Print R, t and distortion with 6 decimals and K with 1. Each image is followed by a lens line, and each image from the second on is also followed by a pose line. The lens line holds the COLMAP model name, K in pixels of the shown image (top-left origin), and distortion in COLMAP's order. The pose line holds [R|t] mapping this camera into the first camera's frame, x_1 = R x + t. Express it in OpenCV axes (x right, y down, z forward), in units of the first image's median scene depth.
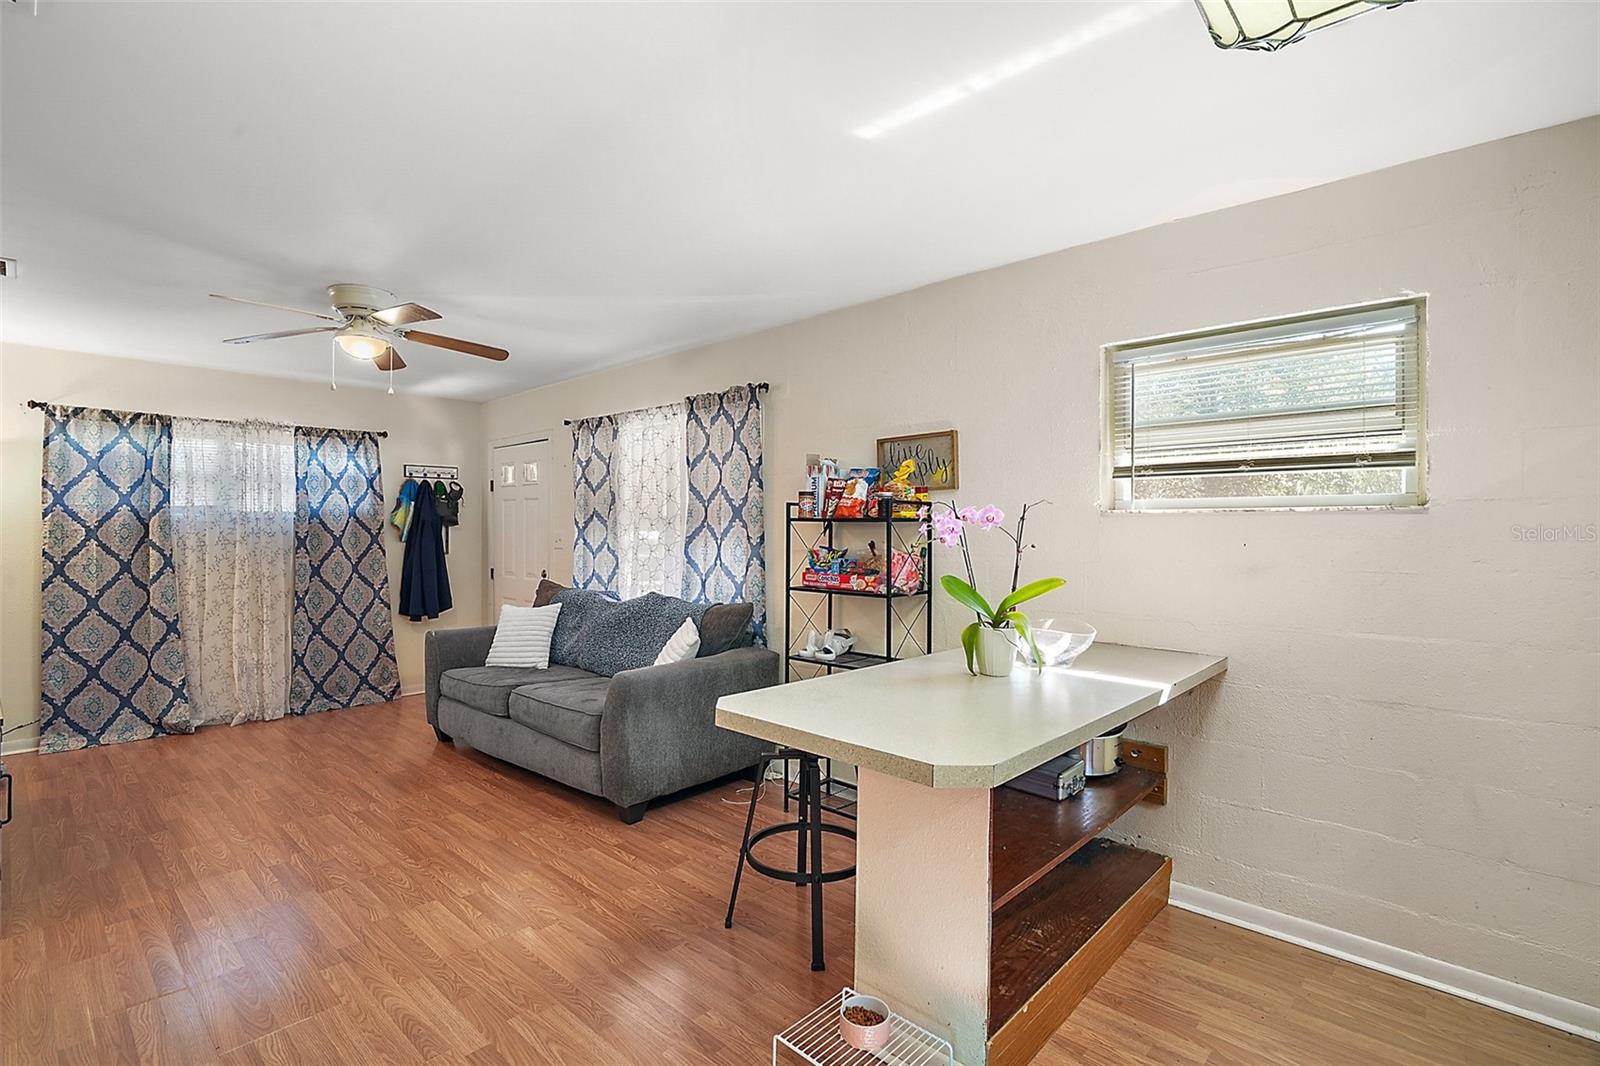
lens RADIAL K [[752.2, 0, 810.6], [0, 752.2, 531.8], [0, 0, 1]] dist [-0.004740, -0.001386]
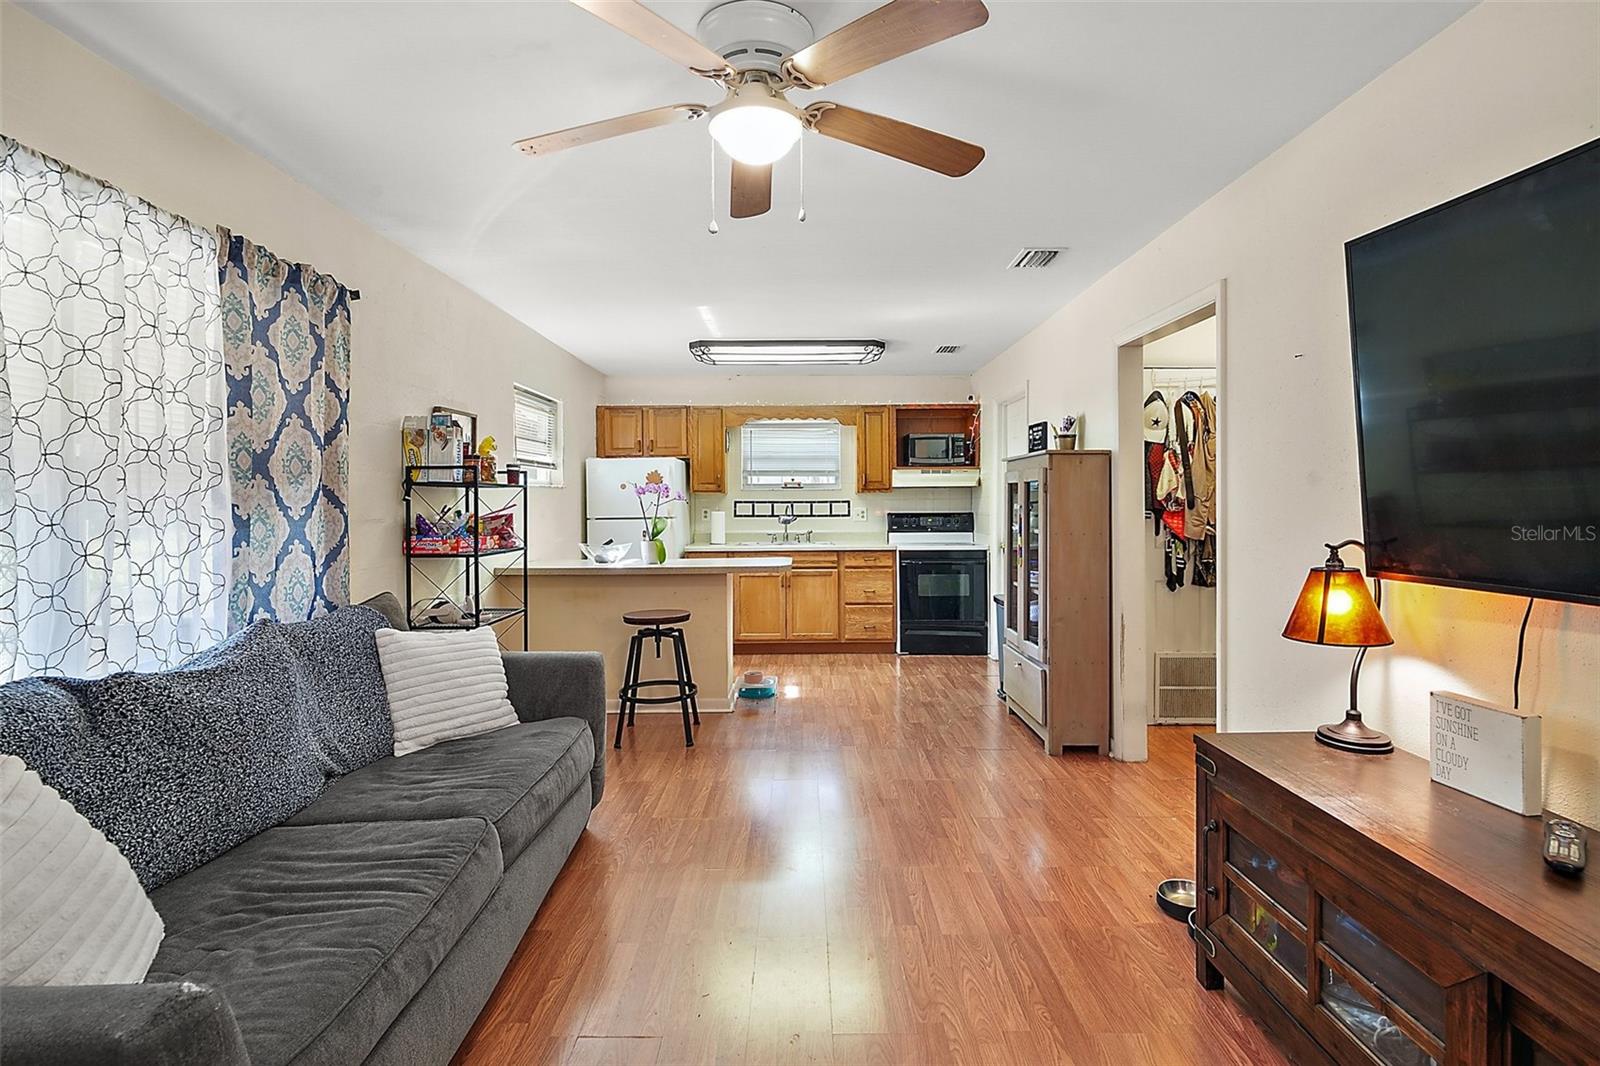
lens RADIAL K [[752.2, 0, 803.7], [0, 752.2, 501.8], [0, 0, 1]] dist [-0.004740, -0.001386]
pose [[-0.678175, -0.007288, 0.734864, -0.756840], [-0.003249, 0.999971, 0.006919, -0.001060], [-0.734893, 0.002304, -0.678179, 1.003273]]
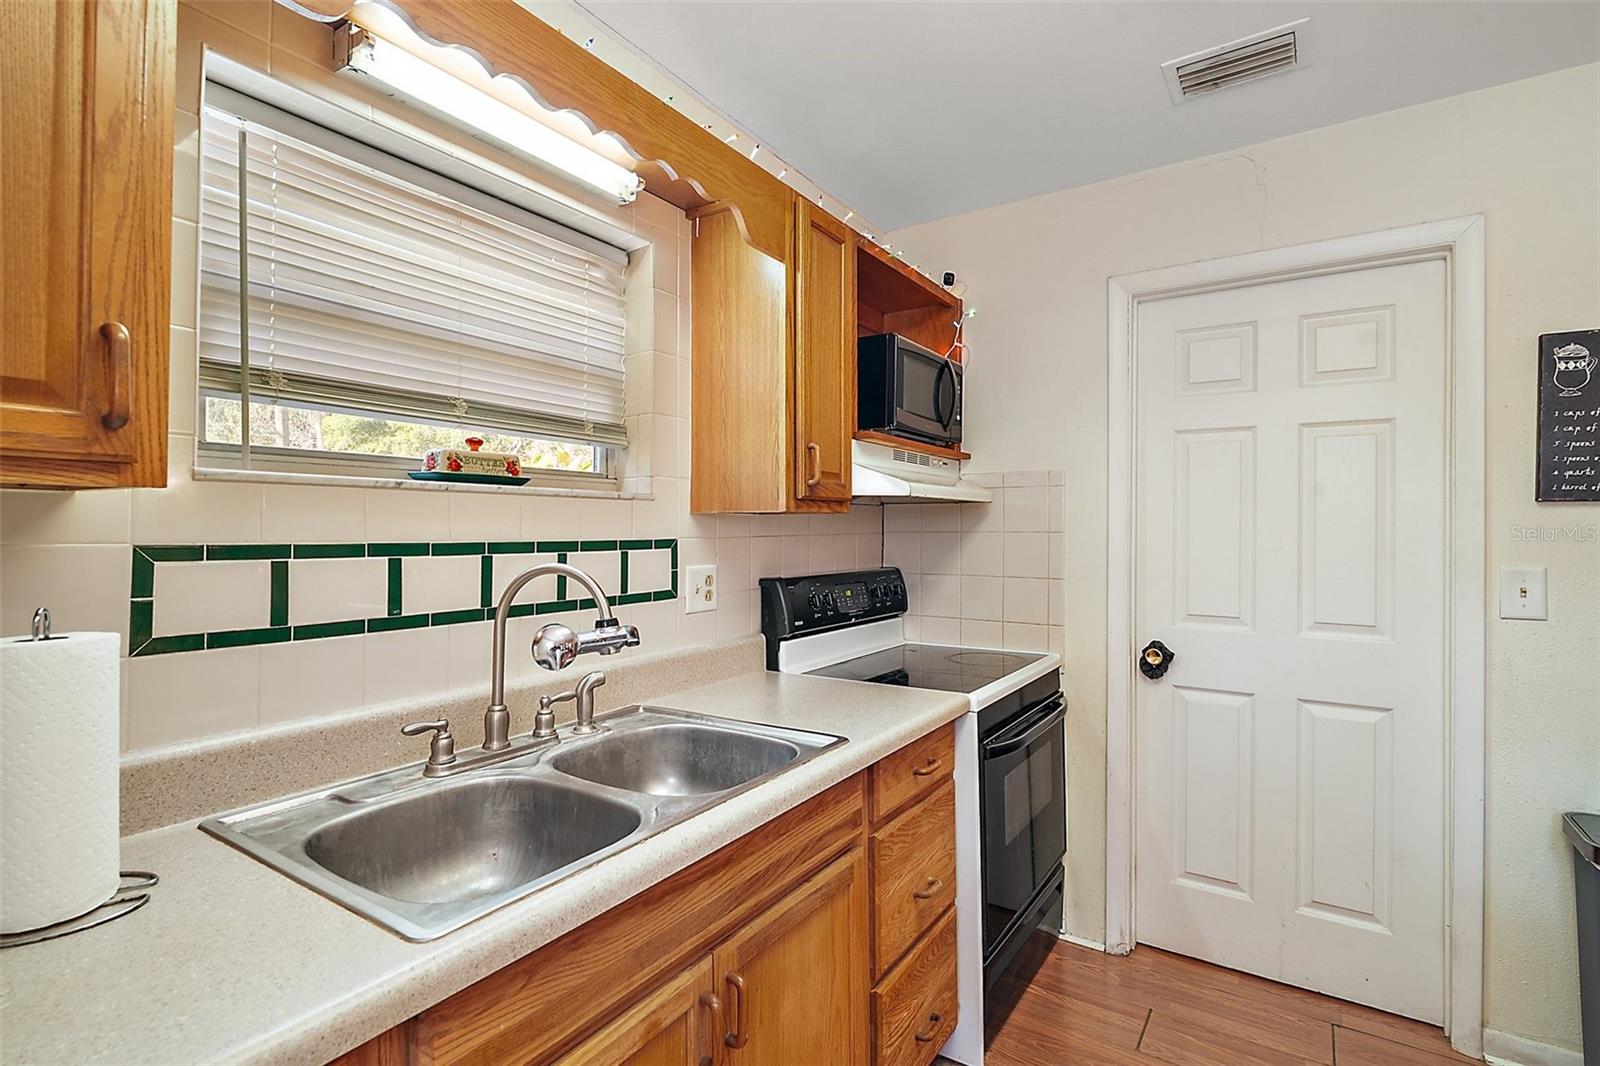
lens RADIAL K [[752.2, 0, 810.2], [0, 752.2, 522.9], [0, 0, 1]] dist [-0.004740, -0.001386]
pose [[-0.987994, -0.012811, -0.153957, 0.246142], [-0.010615, 0.999830, -0.015083, 0.002542], [0.154124, -0.013267, -0.987962, 0.354451]]
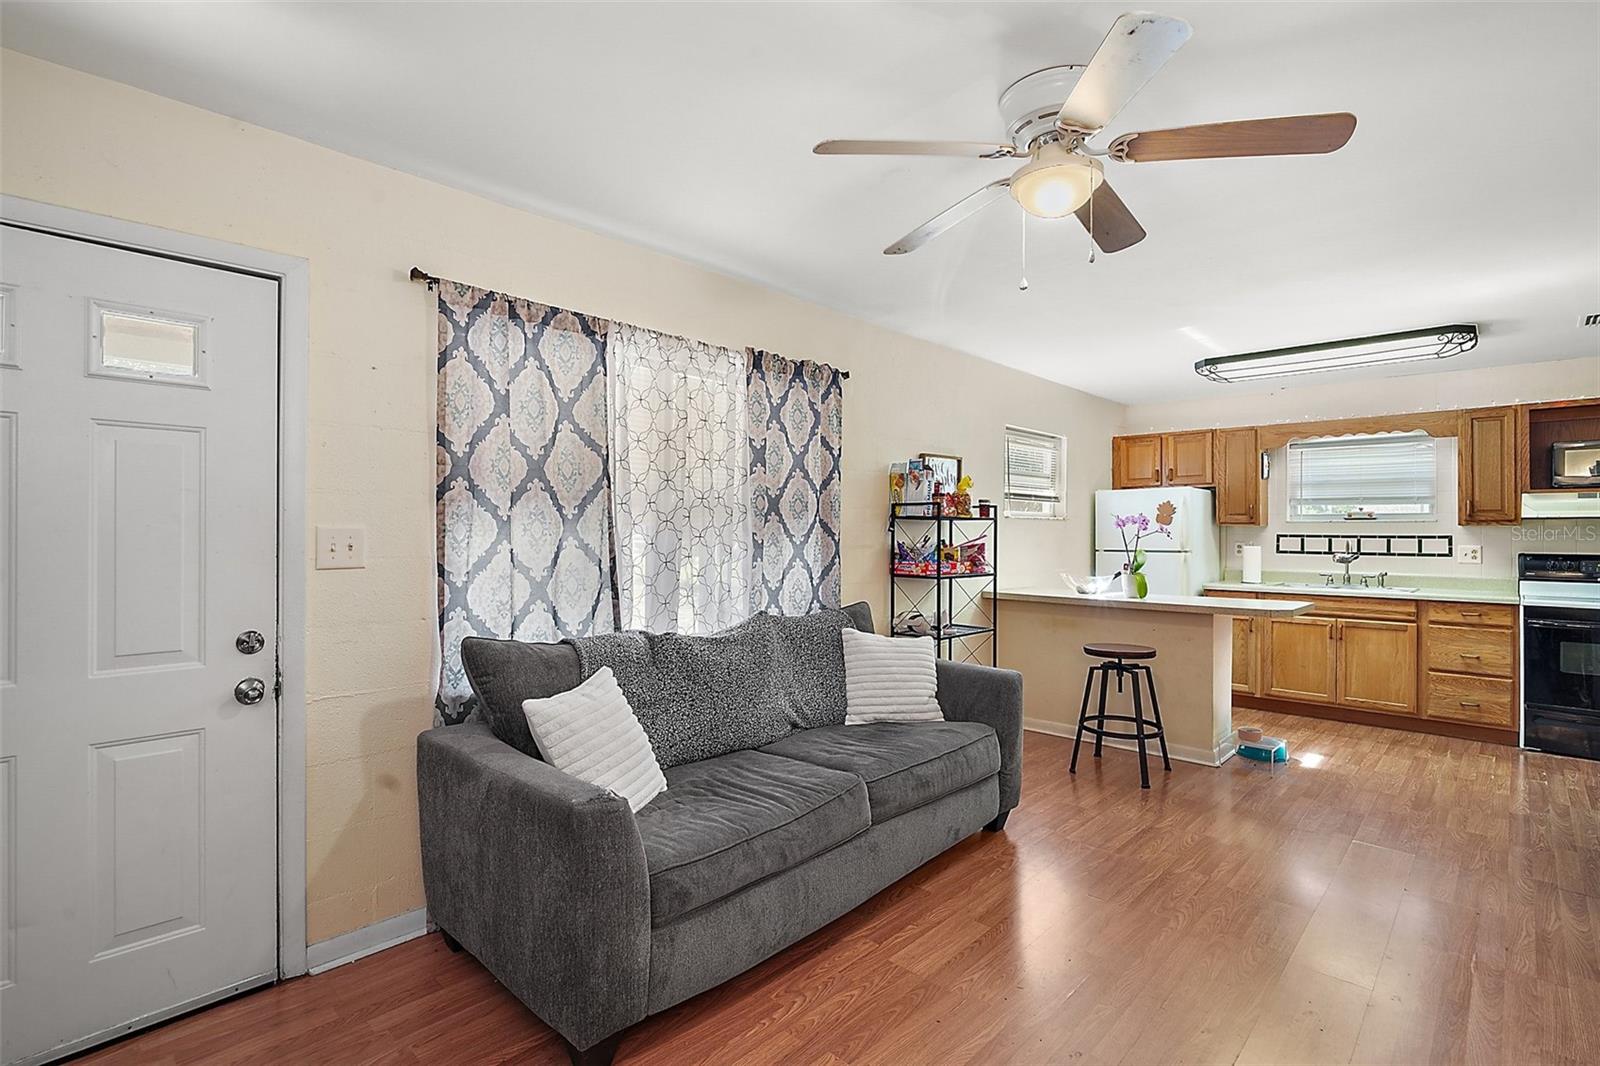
lens RADIAL K [[752.2, 0, 801.6], [0, 752.2, 530.4], [0, 0, 1]] dist [-0.004740, -0.001386]
pose [[0.019917, -0.008804, 0.999763, -0.870526], [-0.007816, 0.999929, 0.008961, -0.003902], [-0.999771, -0.007993, 0.019847, 0.886349]]
